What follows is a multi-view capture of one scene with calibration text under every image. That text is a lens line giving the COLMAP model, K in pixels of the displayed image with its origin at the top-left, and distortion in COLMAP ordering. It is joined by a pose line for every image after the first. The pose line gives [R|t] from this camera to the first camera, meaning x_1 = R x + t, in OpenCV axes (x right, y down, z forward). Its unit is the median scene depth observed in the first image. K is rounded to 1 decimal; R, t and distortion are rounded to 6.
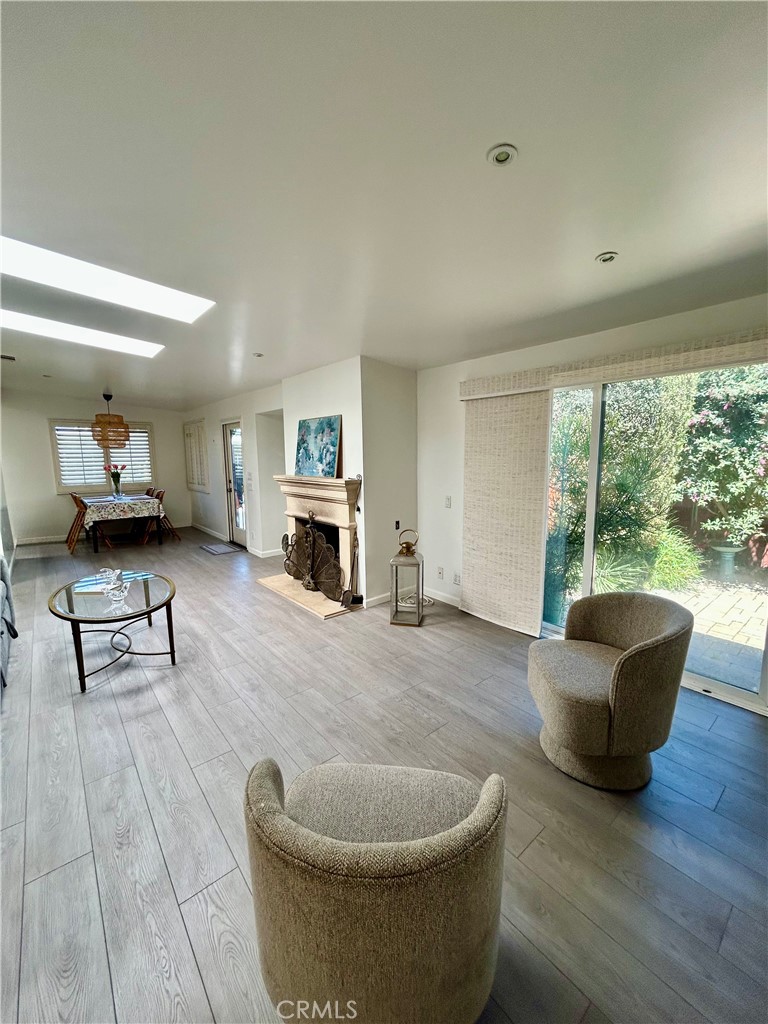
lens RADIAL K [[413.7, 0, 382.1], [0, 413.7, 514.3], [0, 0, 1]] dist [-0.001139, 0.001824]
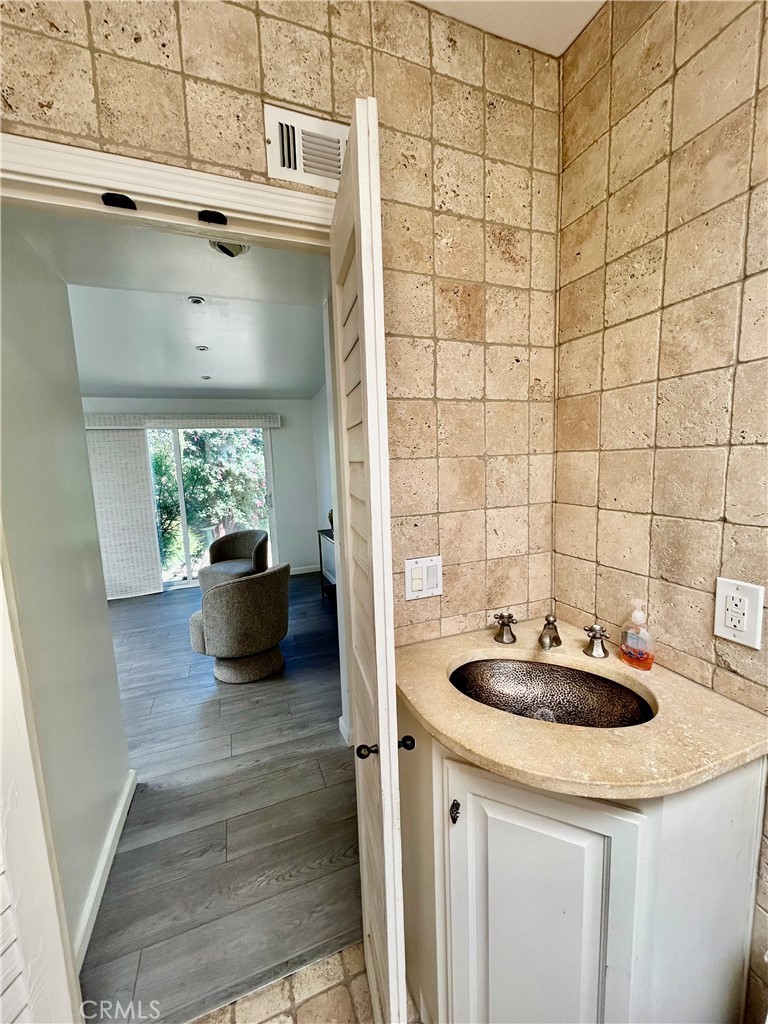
lens RADIAL K [[413.7, 0, 388.1], [0, 413.7, 512.7], [0, 0, 1]] dist [-0.001139, 0.001824]
pose [[0.326839, -0.129482, 0.936168, -0.464584], [0.174496, 0.981807, 0.074874, 0.029893], [-0.928831, 0.138886, 0.343487, -0.200666]]
